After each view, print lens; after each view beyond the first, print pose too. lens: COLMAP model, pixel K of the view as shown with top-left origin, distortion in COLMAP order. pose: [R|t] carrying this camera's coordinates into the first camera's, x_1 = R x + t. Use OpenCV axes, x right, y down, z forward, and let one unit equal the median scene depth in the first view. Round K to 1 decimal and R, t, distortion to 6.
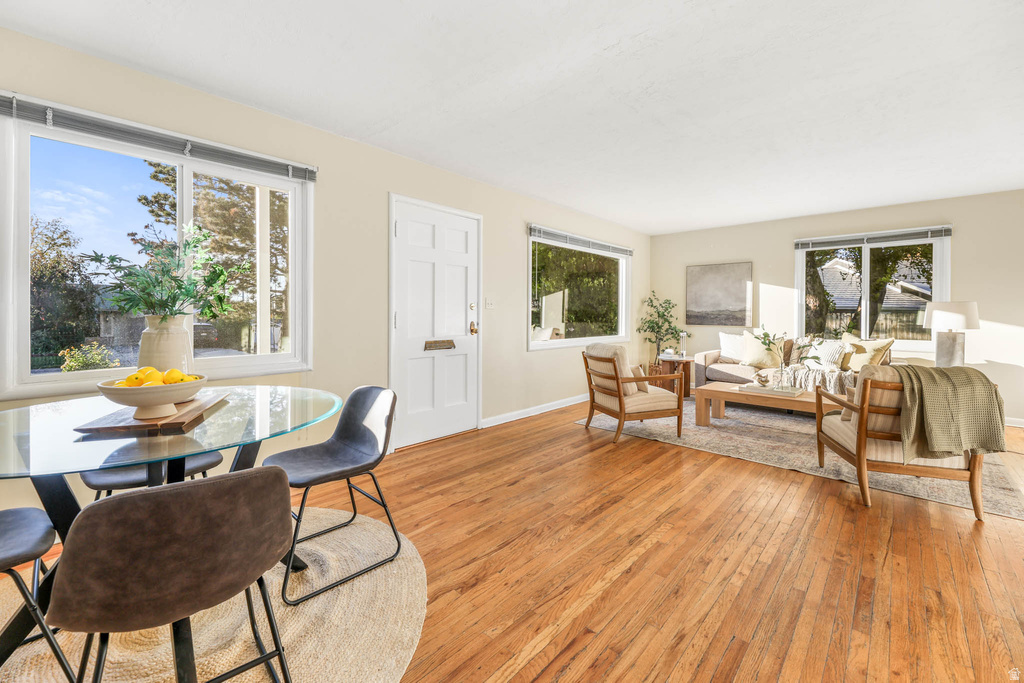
lens RADIAL K [[420.6, 0, 514.1], [0, 420.6, 316.7], [0, 0, 1]] dist [-0.002270, -0.000418]
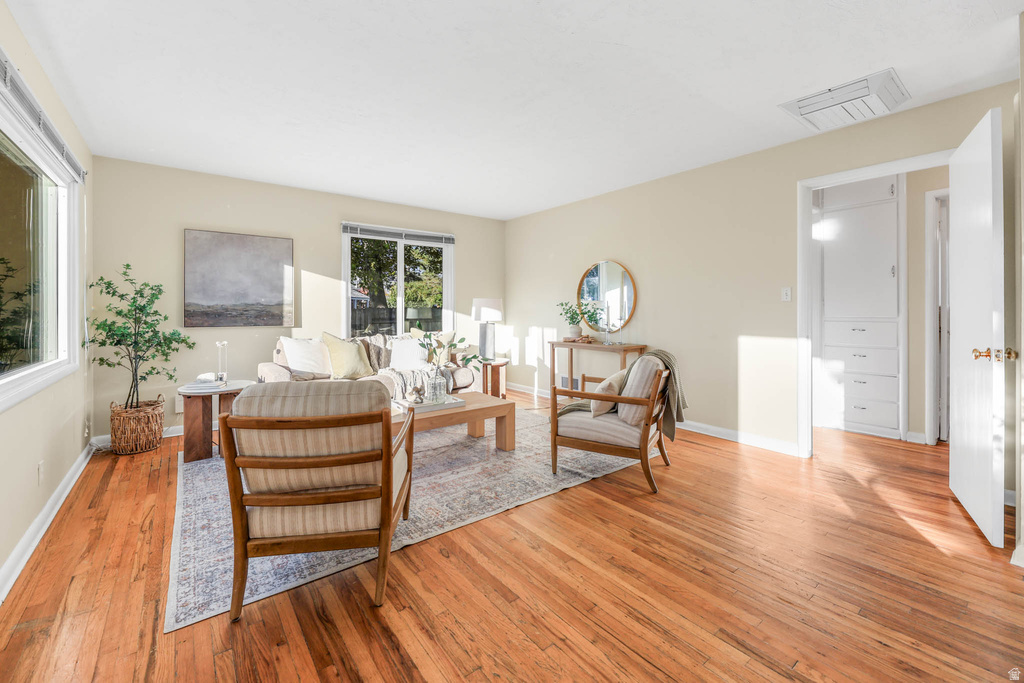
lens RADIAL K [[431.8, 0, 525.1], [0, 431.8, 317.6], [0, 0, 1]] dist [-0.002313, -0.000205]
pose [[0.154867, -0.021357, 0.987704, -0.165852], [0.009080, 0.999755, 0.020194, -0.004511], [-0.987894, 0.005841, 0.155023, 0.639789]]
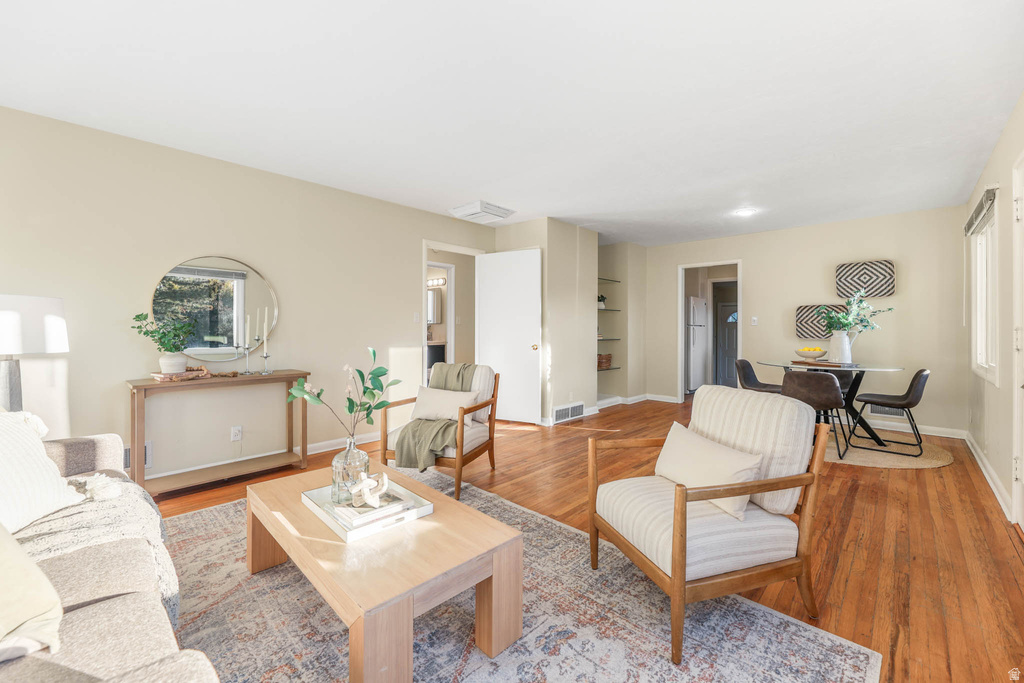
lens RADIAL K [[411.2, 0, 512.0], [0, 411.2, 341.5], [0, 0, 1]] dist [-0.000921, -0.000544]
pose [[-0.999854, -0.010749, 0.013308, 0.408372], [-0.010289, 0.999363, 0.034183, -0.003265], [-0.013667, 0.034041, -0.999327, 1.292488]]
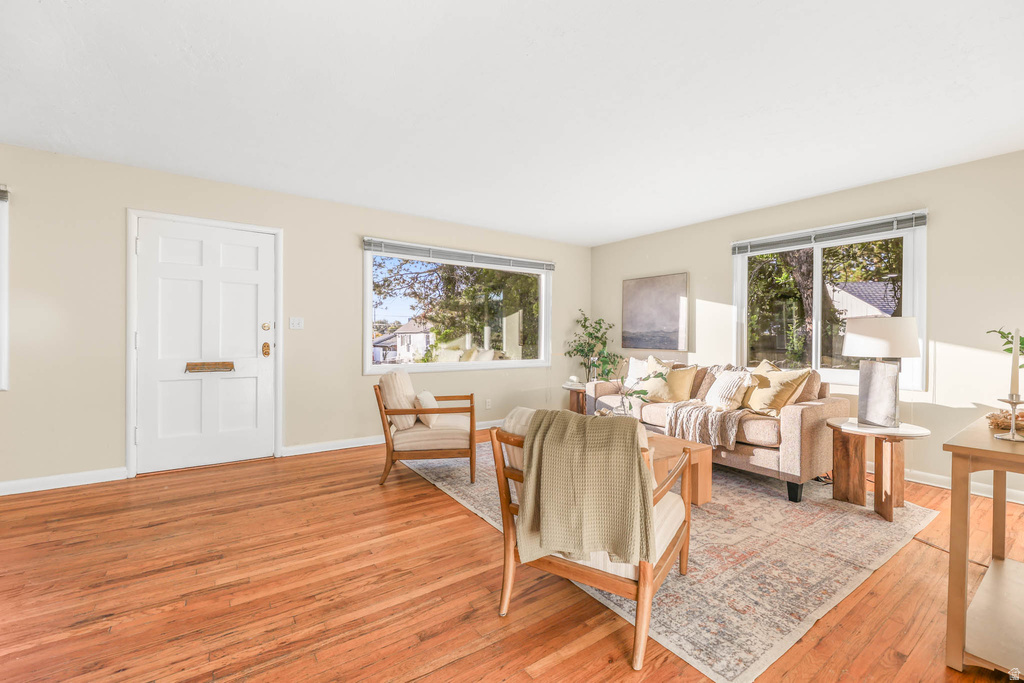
lens RADIAL K [[411.2, 0, 512.0], [0, 411.2, 341.5], [0, 0, 1]] dist [-0.000921, -0.000544]
pose [[0.976600, 0.005262, -0.215000, 0.543183], [-0.003808, 0.999967, 0.007176, 0.000302], [0.215031, -0.006189, 0.976588, 0.188950]]
